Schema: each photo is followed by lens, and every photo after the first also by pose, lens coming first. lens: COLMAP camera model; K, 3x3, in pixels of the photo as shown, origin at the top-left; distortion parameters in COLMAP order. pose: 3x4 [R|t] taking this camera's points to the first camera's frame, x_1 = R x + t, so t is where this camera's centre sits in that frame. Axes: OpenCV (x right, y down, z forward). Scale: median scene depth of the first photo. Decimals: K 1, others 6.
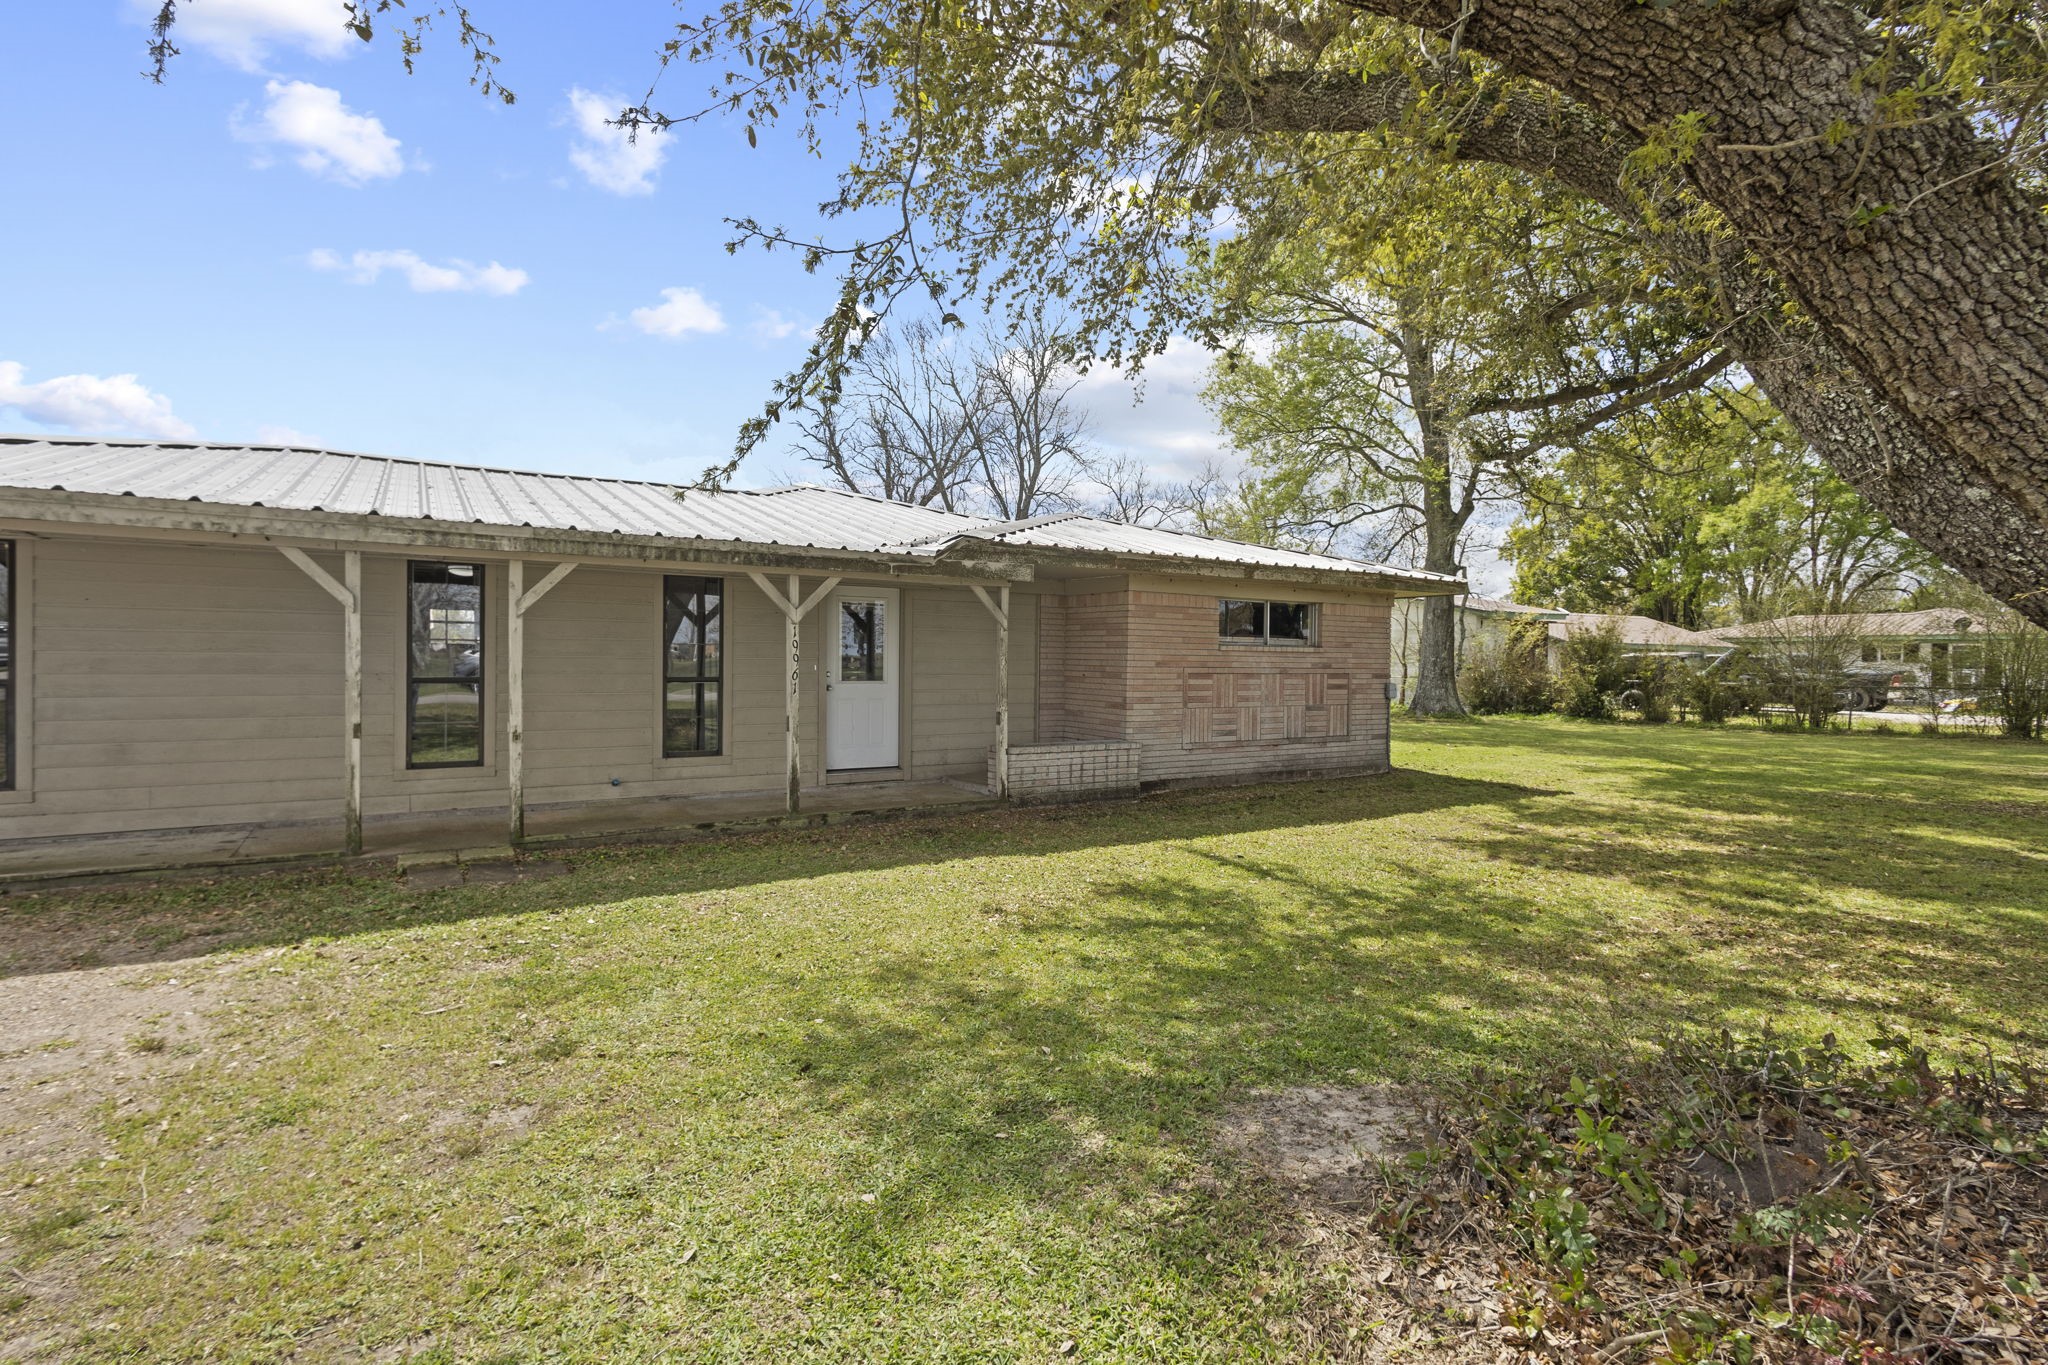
lens RADIAL K [[968.3, 0, 1029.1], [0, 968.3, 681.5], [0, 0, 1]] dist [0.008648, 0.000366]
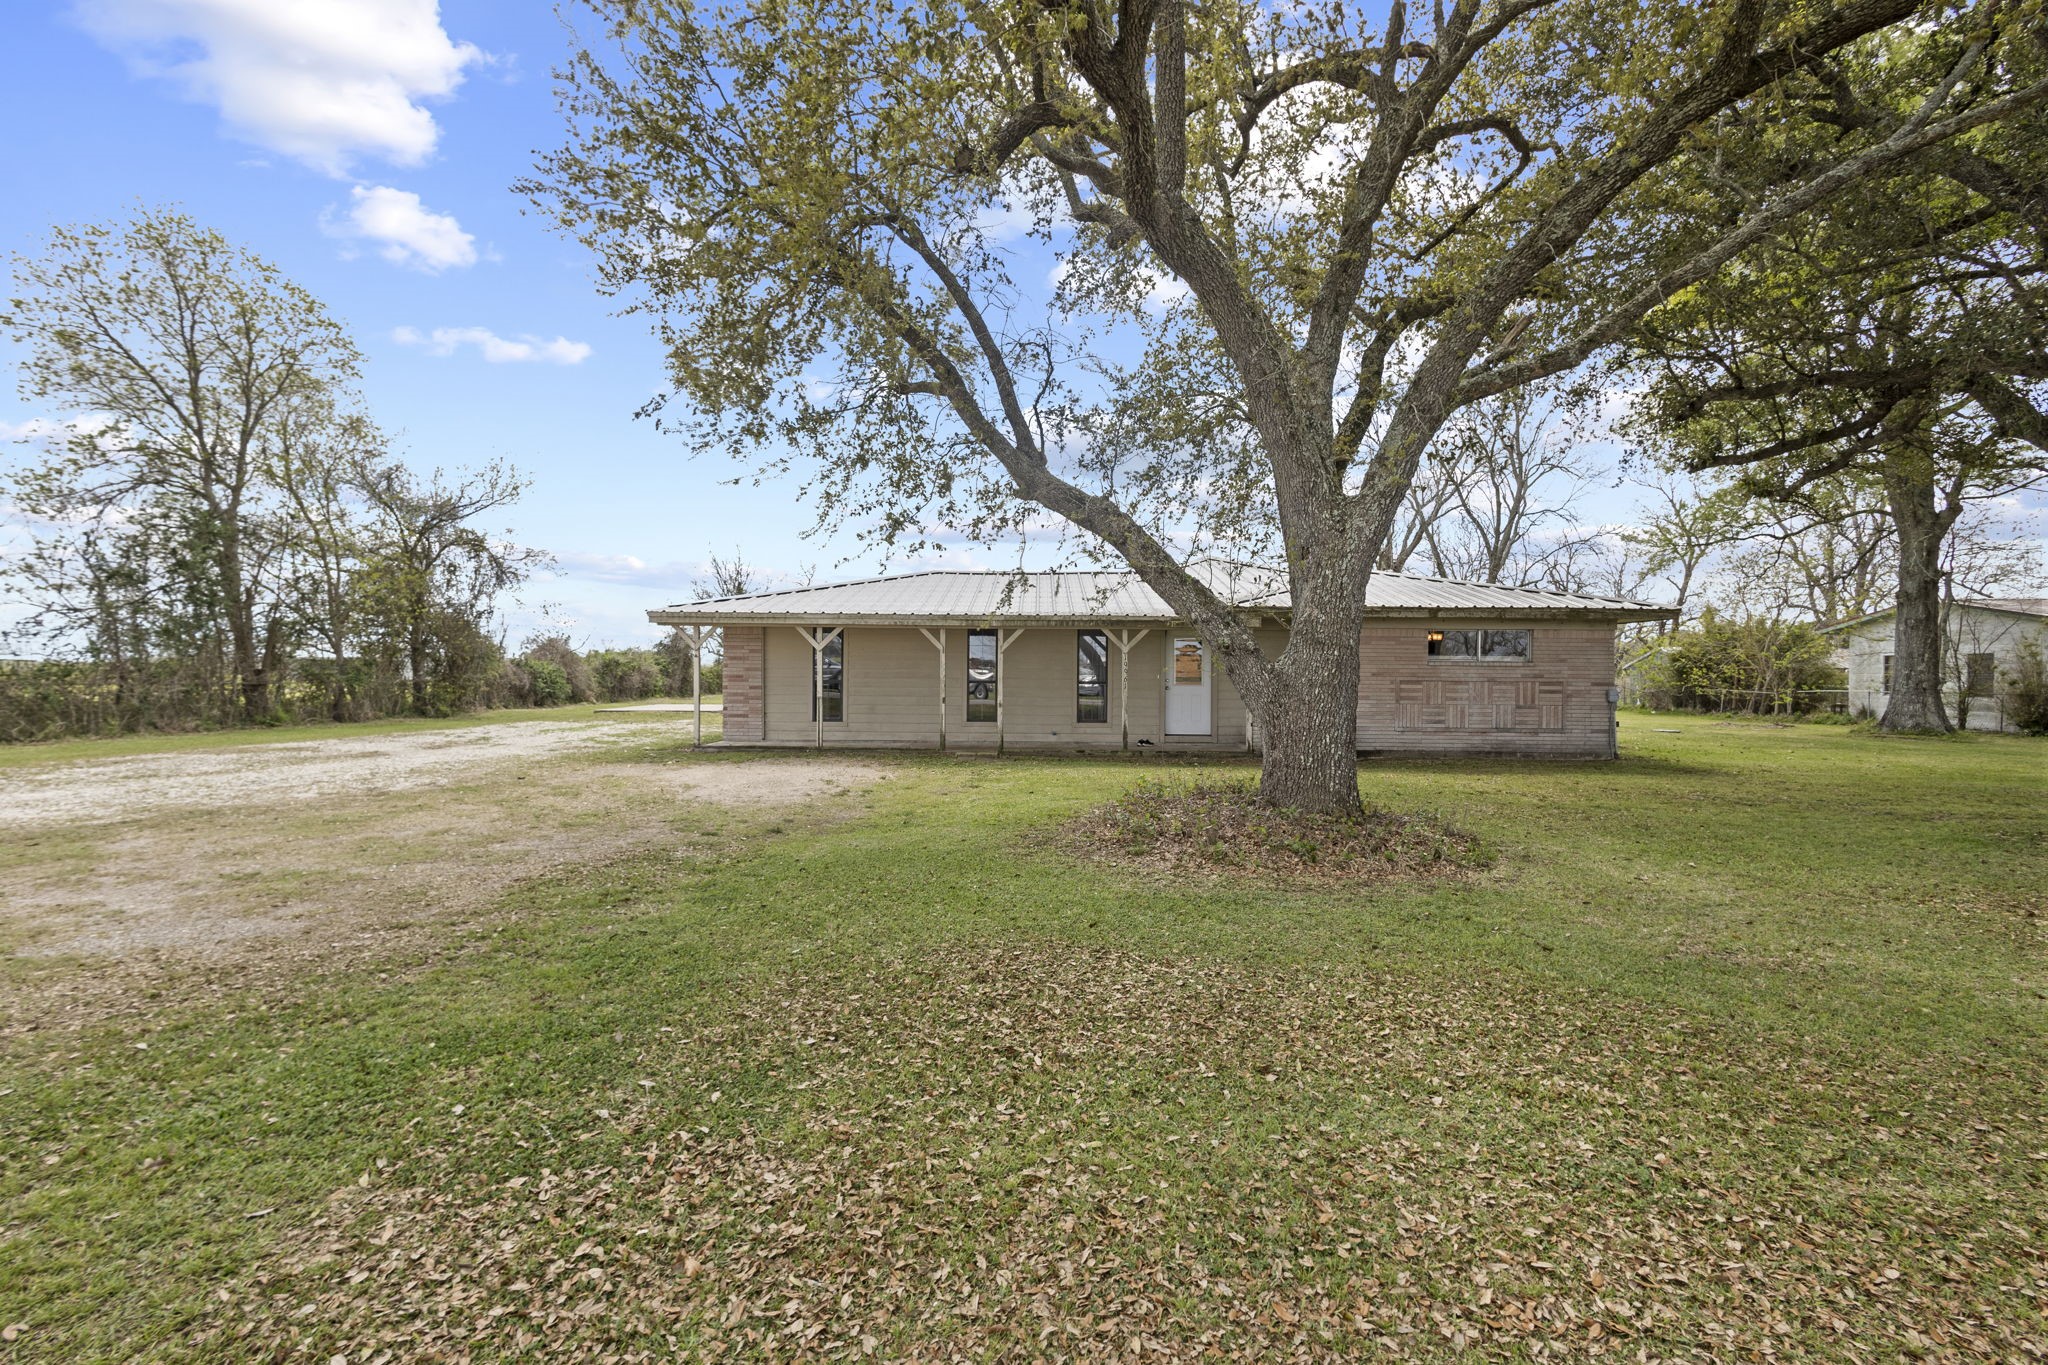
lens RADIAL K [[968.3, 0, 1029.1], [0, 968.3, 681.5], [0, 0, 1]] dist [0.008648, 0.000366]
pose [[0.849745, 0.000285, -0.527194, 0.489674], [-0.010787, 0.999800, -0.016846, 0.025409], [0.527084, 0.020002, 0.849578, -0.607217]]
